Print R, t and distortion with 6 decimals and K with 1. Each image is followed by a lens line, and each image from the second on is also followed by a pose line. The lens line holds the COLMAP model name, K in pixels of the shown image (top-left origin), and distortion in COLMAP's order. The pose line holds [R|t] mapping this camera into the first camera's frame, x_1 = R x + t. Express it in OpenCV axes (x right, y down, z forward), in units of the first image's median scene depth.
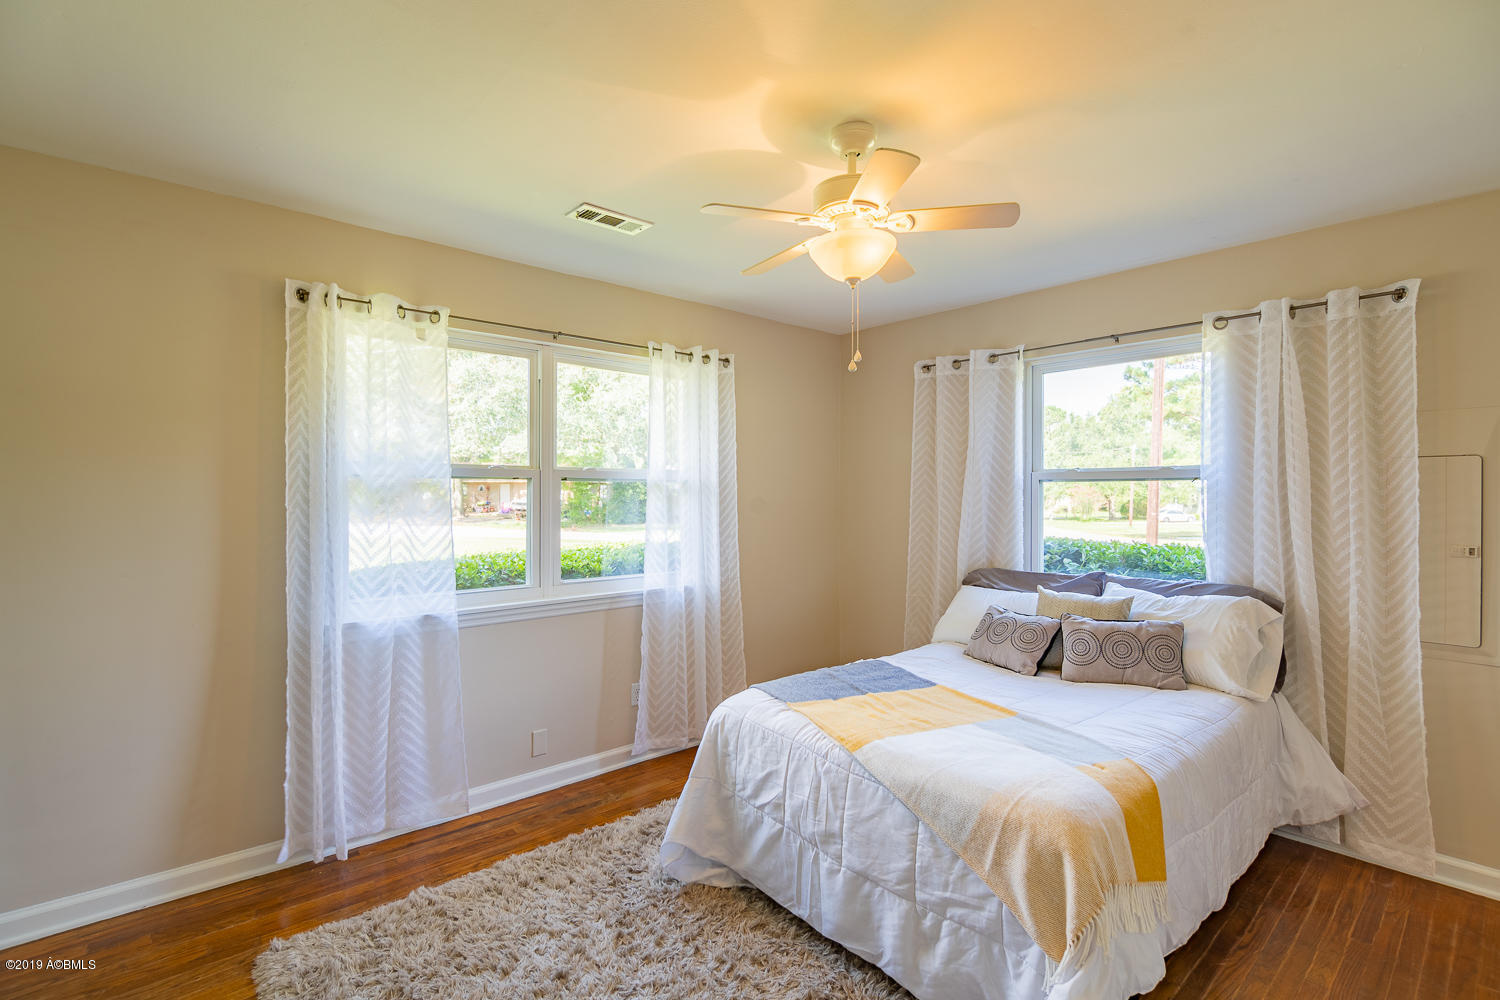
lens RADIAL K [[673.4, 0, 739.8], [0, 673.4, 501.9], [0, 0, 1]] dist [-0.003022, -0.005846]
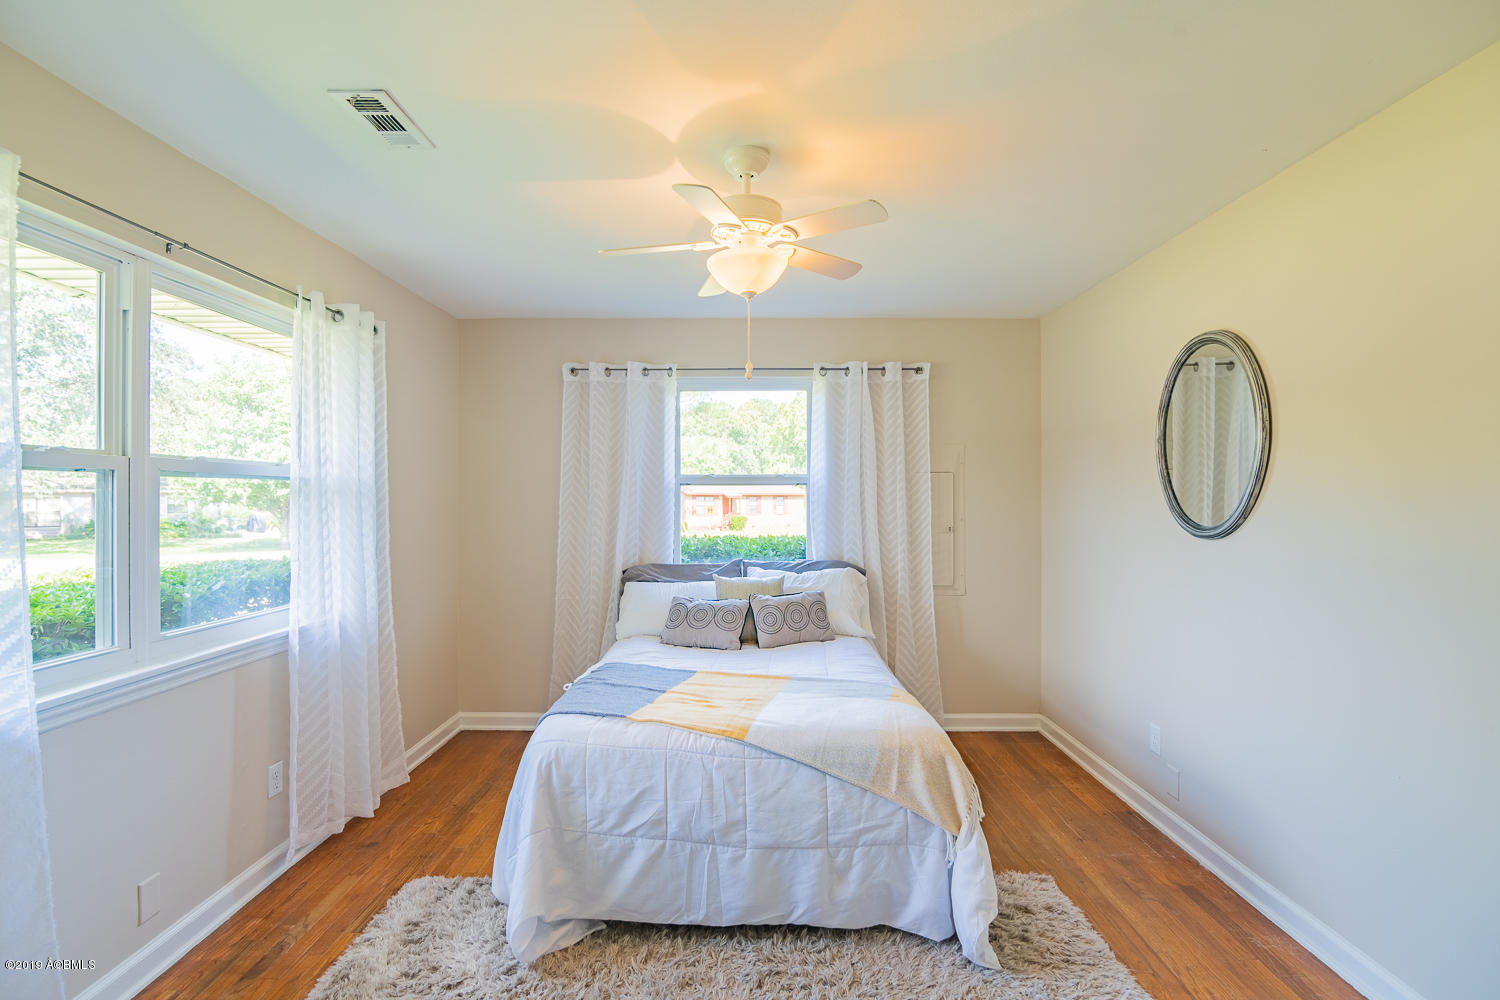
lens RADIAL K [[673.4, 0, 739.8], [0, 673.4, 501.9], [0, 0, 1]] dist [-0.003022, -0.005846]
pose [[0.669407, -0.007560, 0.742858, -0.509672], [0.010918, 0.999940, 0.000338, -0.001106], [-0.742816, 0.007884, 0.669449, 0.241718]]
